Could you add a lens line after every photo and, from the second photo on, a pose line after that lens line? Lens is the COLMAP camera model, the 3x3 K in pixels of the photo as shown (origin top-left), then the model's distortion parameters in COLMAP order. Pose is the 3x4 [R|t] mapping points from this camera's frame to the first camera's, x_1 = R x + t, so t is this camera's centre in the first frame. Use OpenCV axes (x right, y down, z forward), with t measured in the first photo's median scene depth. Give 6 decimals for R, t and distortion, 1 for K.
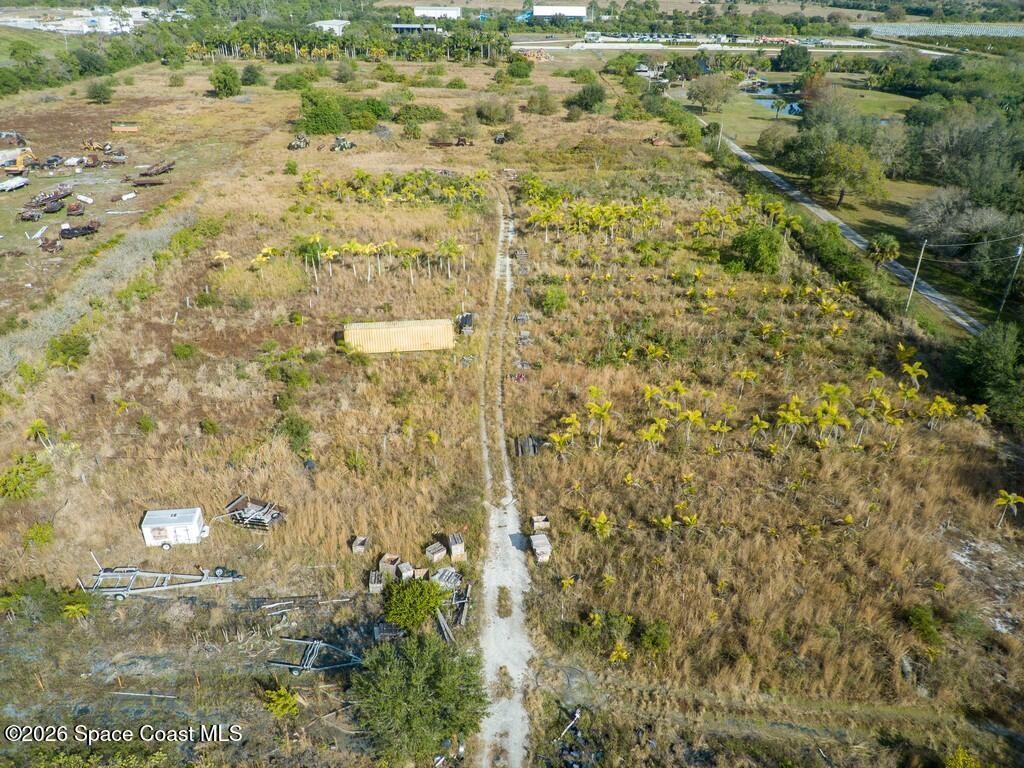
lens RADIAL K [[758.9, 0, 519.5], [0, 758.9, 386.9], [0, 0, 1]] dist [0.083962, -0.125423]
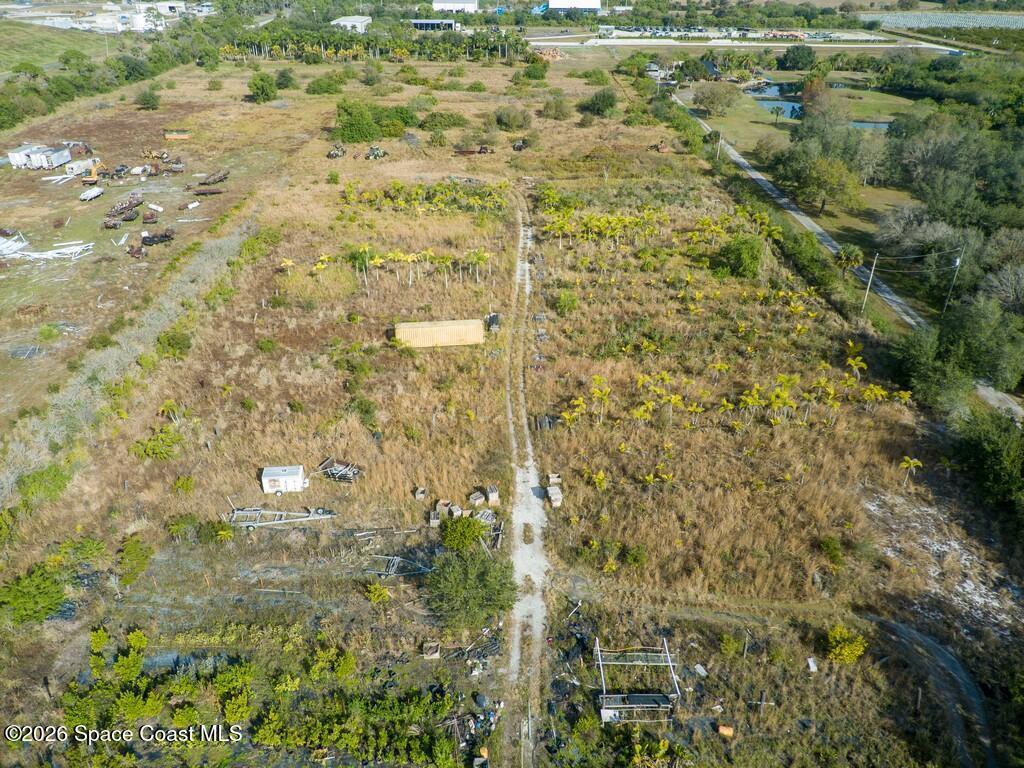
lens RADIAL K [[758.9, 0, 520.3], [0, 758.9, 390.2], [0, 0, 1]] dist [0.083962, -0.125423]
pose [[0.999856, 0.003736, -0.016559, -0.003652], [-0.003316, 0.999674, 0.025303, -0.003390], [0.016648, -0.025245, 0.999543, -0.109343]]
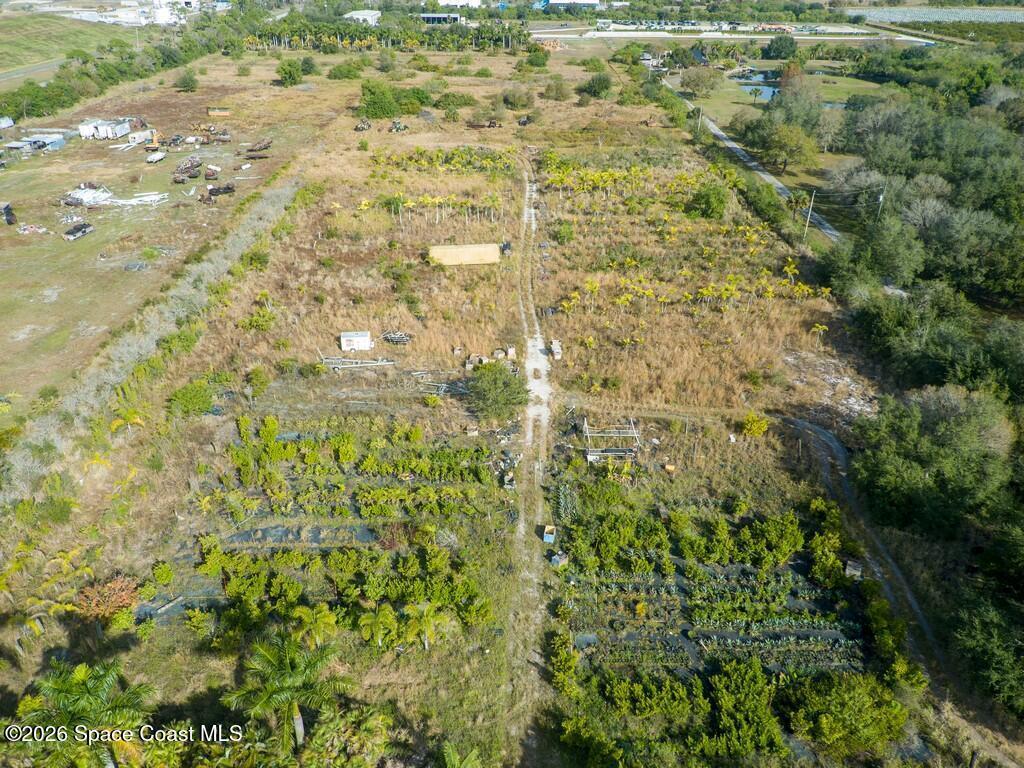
lens RADIAL K [[758.9, 0, 521.8], [0, 758.9, 395.3], [0, 0, 1]] dist [0.083962, -0.125423]
pose [[0.999888, 0.003100, -0.014666, -0.009086], [-0.002624, 0.999471, 0.032402, 0.082165], [0.014758, -0.032360, 0.999367, -0.264874]]
